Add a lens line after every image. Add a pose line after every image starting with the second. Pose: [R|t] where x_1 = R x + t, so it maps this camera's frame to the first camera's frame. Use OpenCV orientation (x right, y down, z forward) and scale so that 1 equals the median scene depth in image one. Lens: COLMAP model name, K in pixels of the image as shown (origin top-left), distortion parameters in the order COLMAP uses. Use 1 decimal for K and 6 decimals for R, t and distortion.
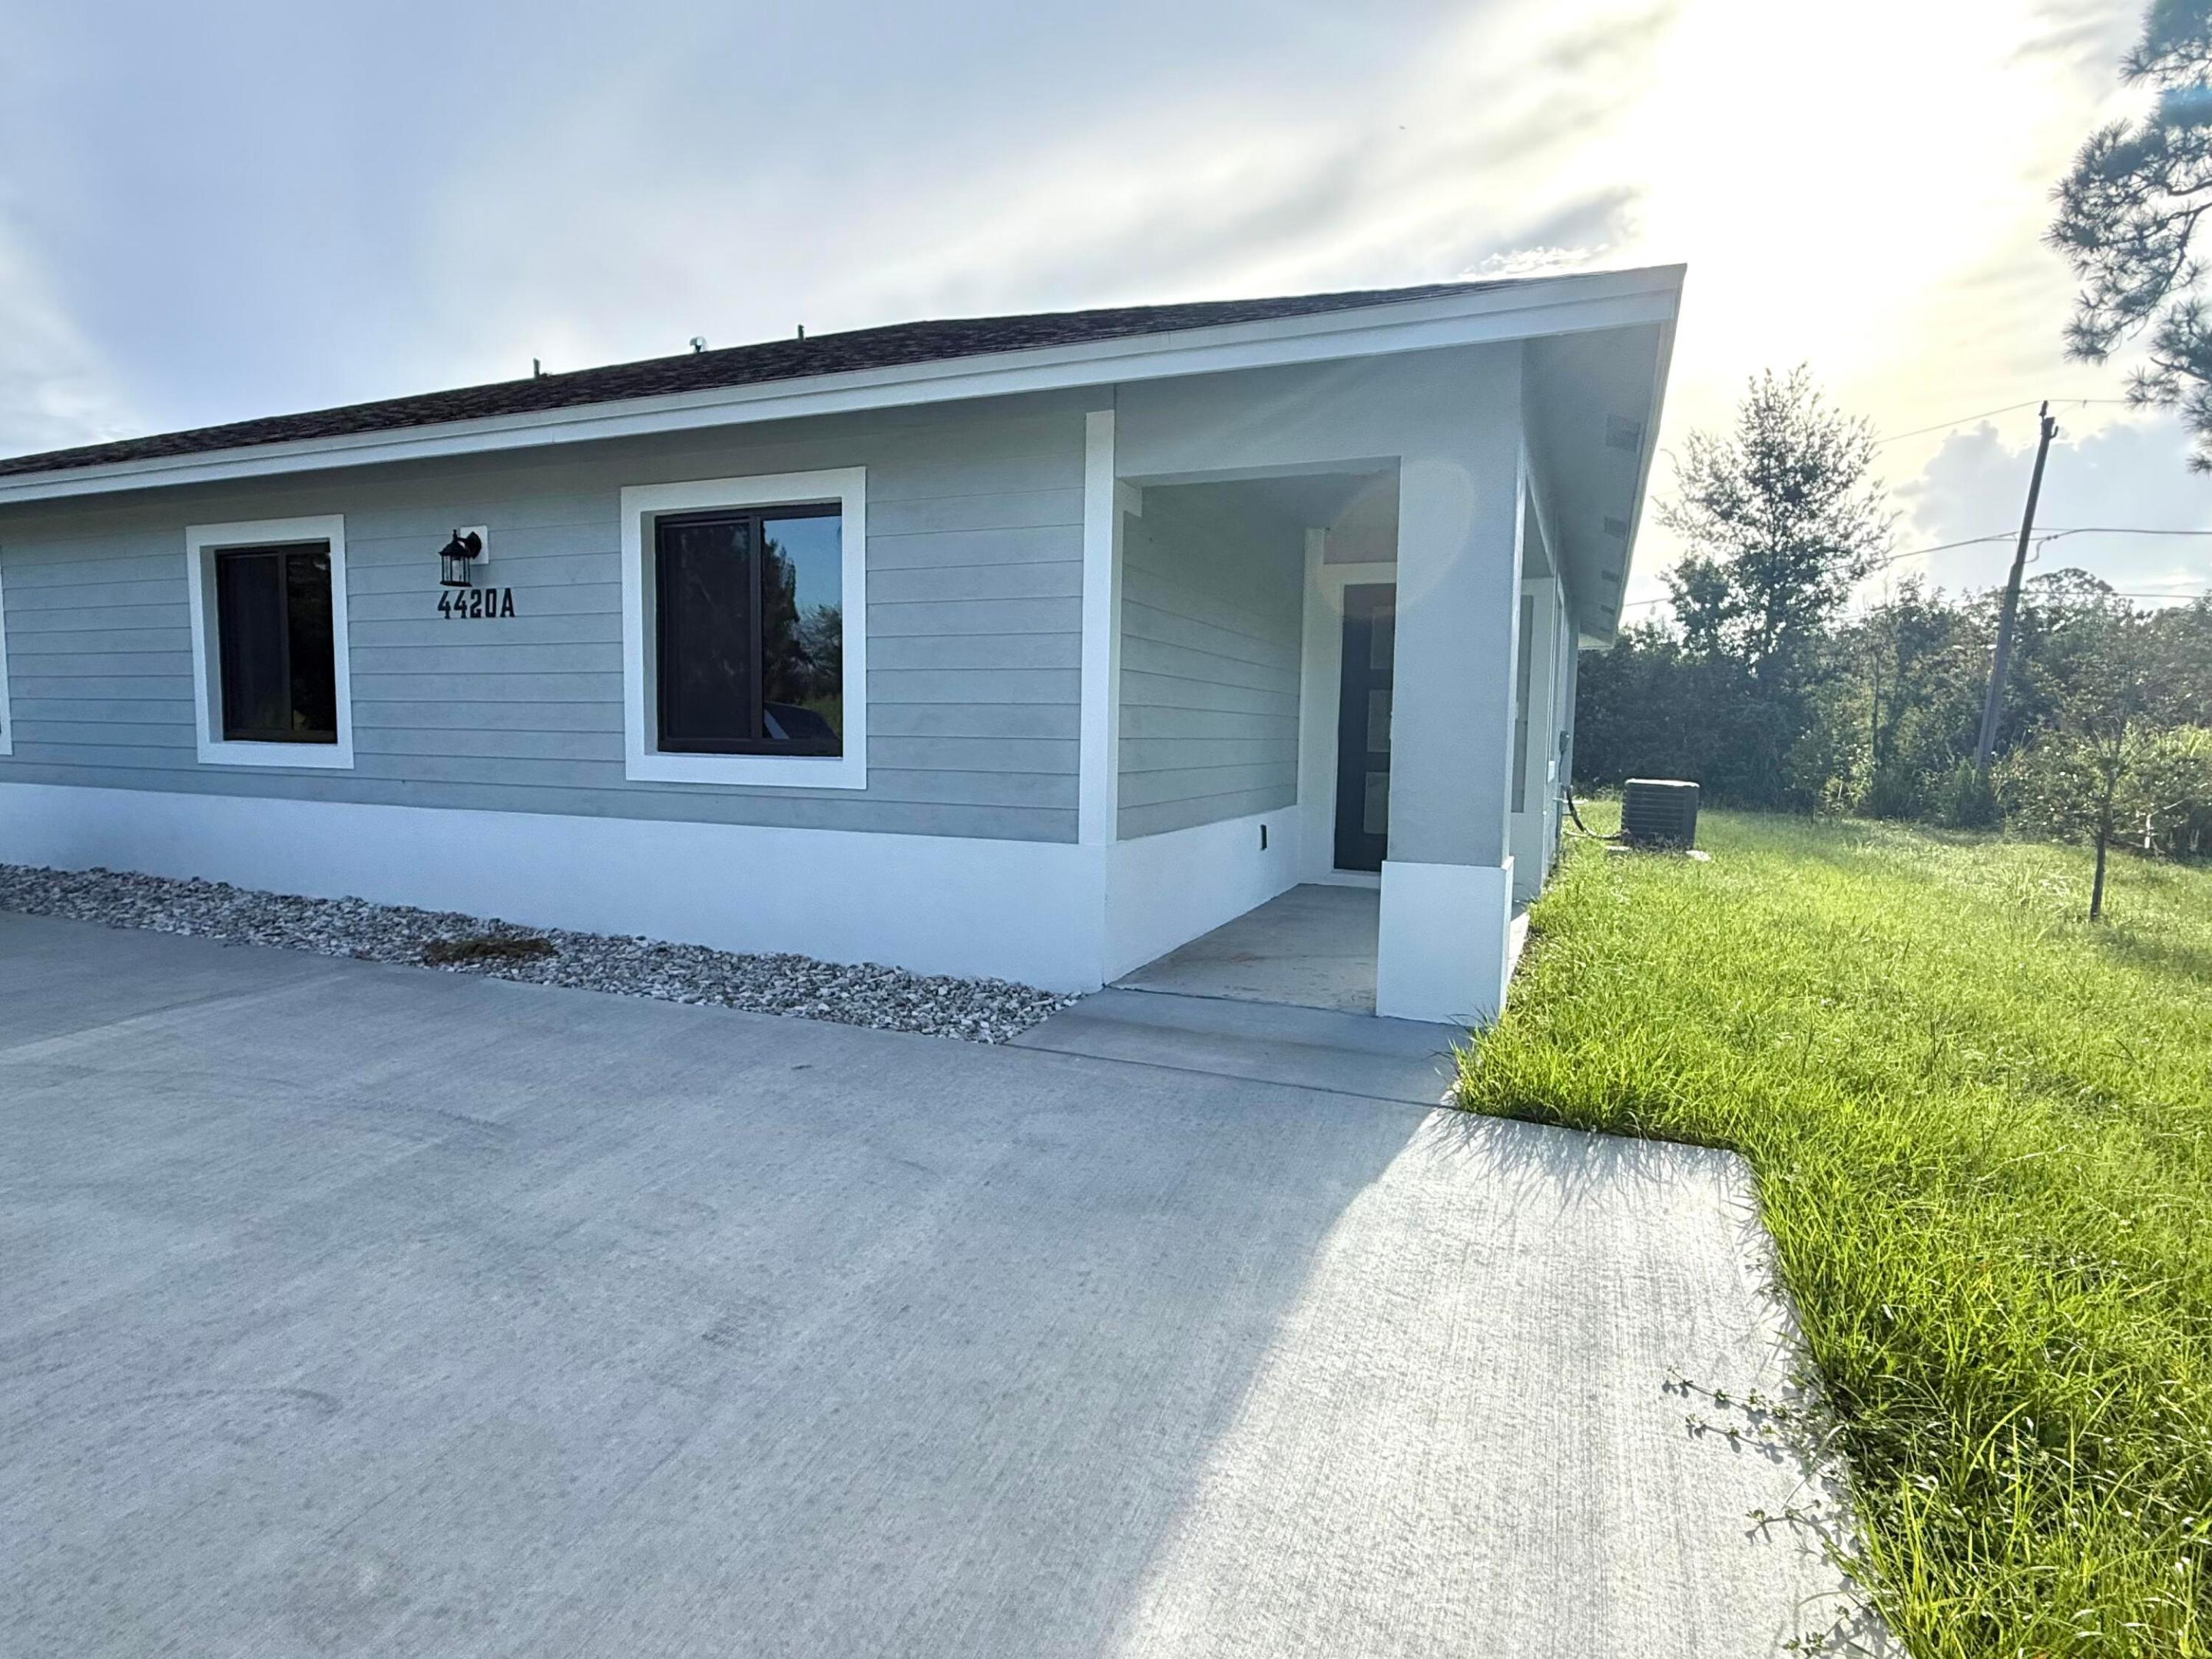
lens RADIAL K [[1165.8, 0, 1104.0], [0, 1165.8, 828.1], [0, 0, 1]] dist [0.005777, -0.000013]
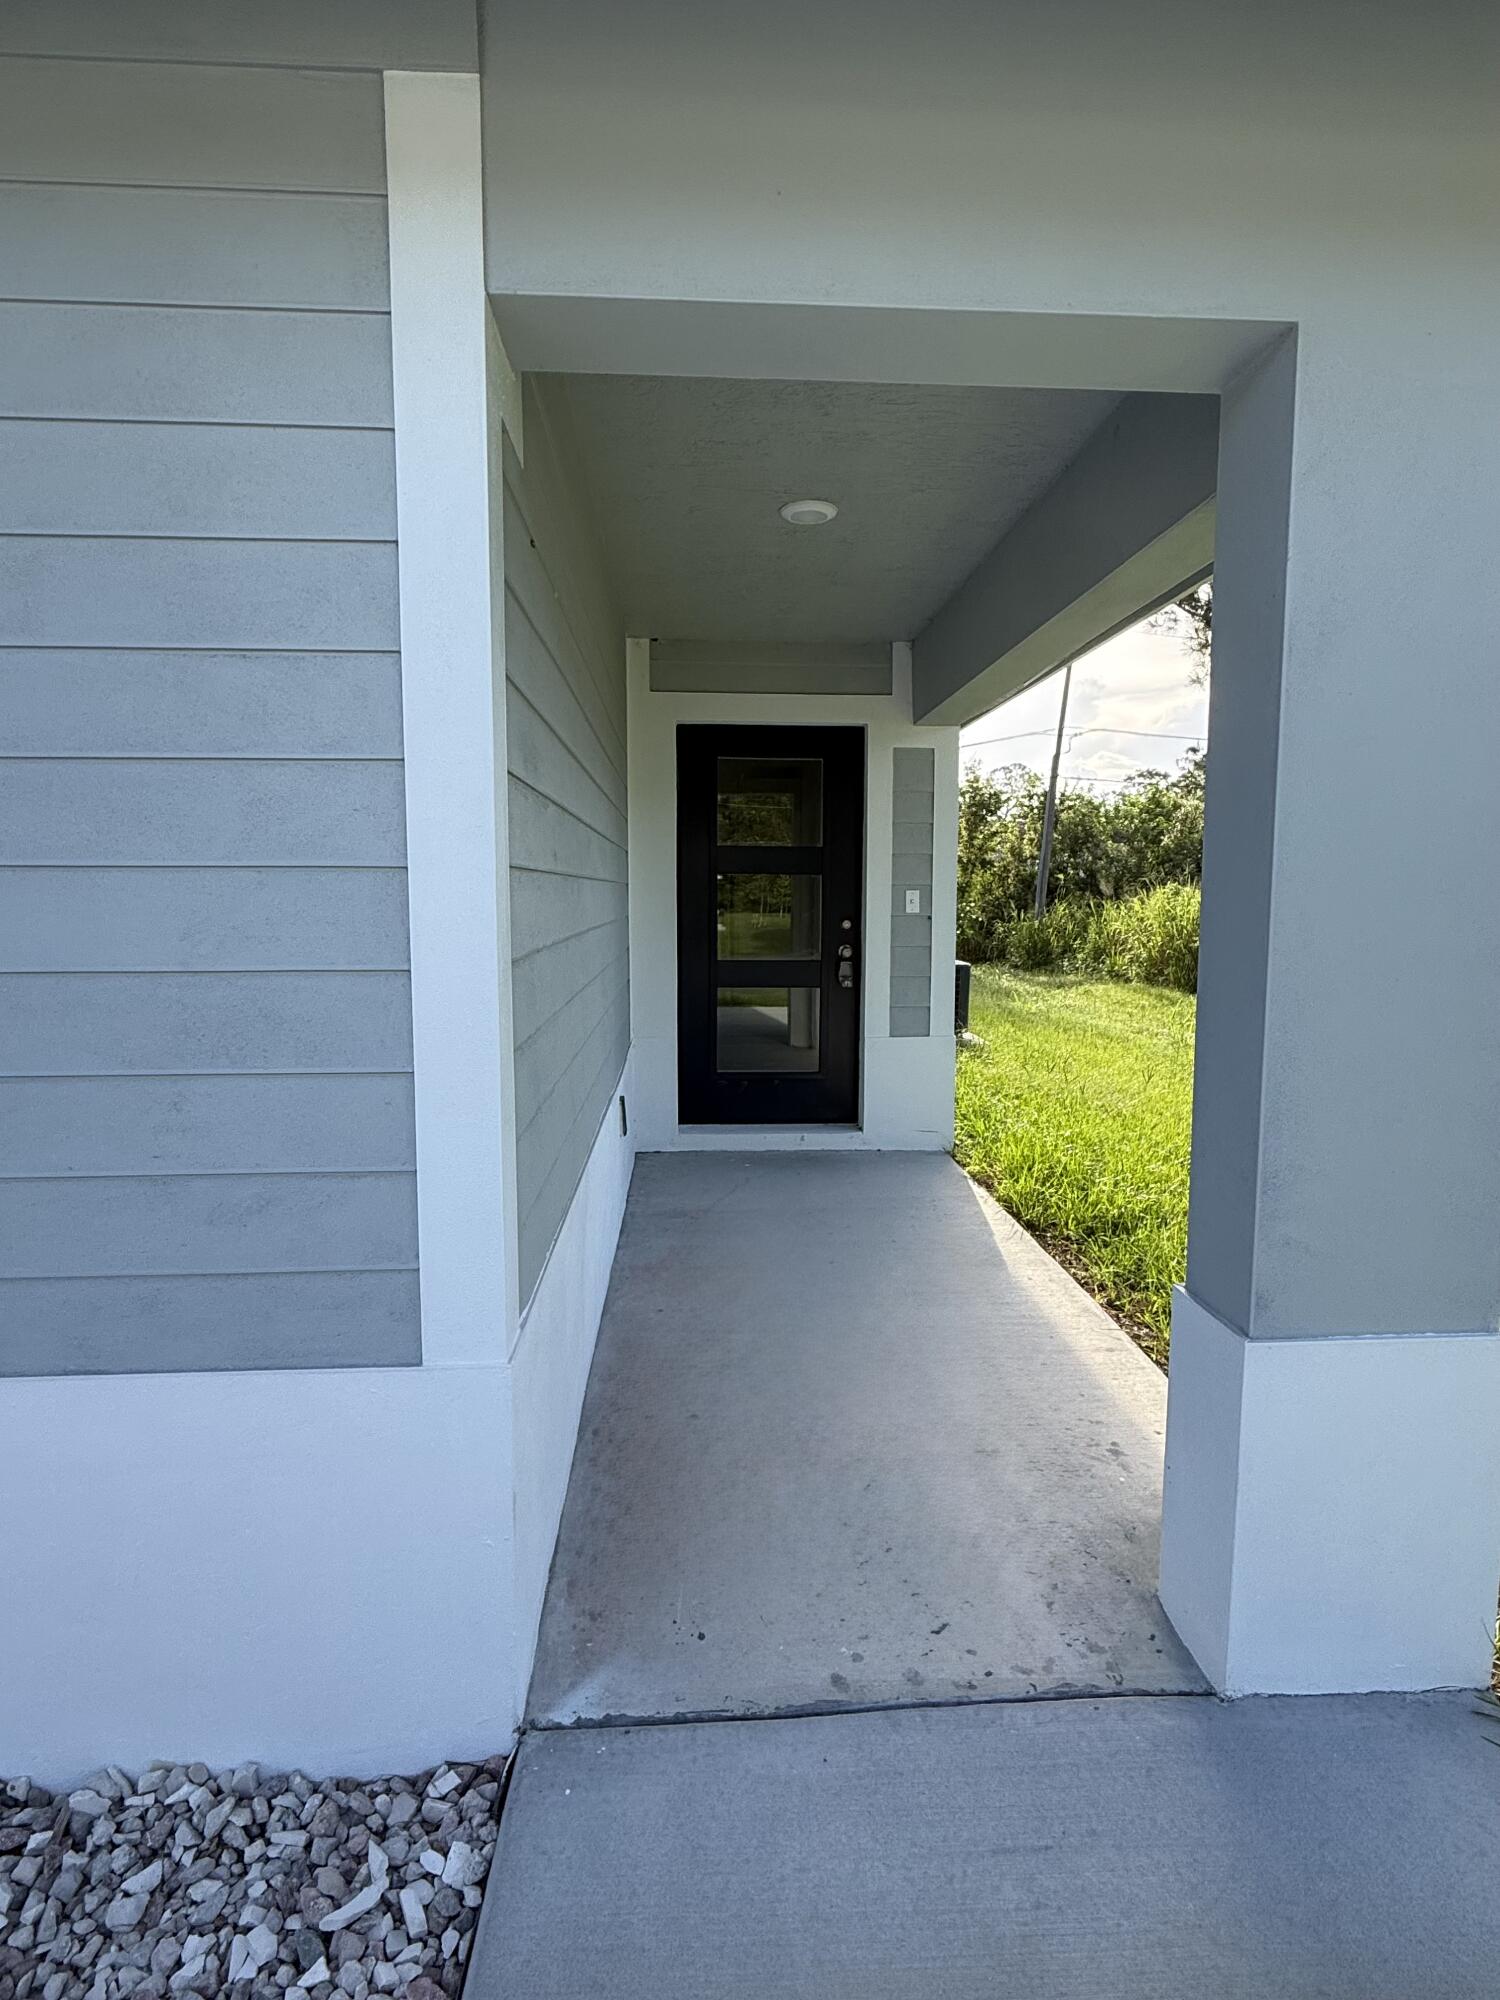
lens RADIAL K [[1054.1, 0, 746.4], [0, 1054.1, 1007.2], [0, 0, 1]] dist [0.005777, -0.000013]
pose [[0.901363, -0.056070, 0.429419, -0.012094], [0.041948, 0.998224, 0.042290, -0.019501], [-0.431028, -0.020105, 0.902115, 0.127447]]
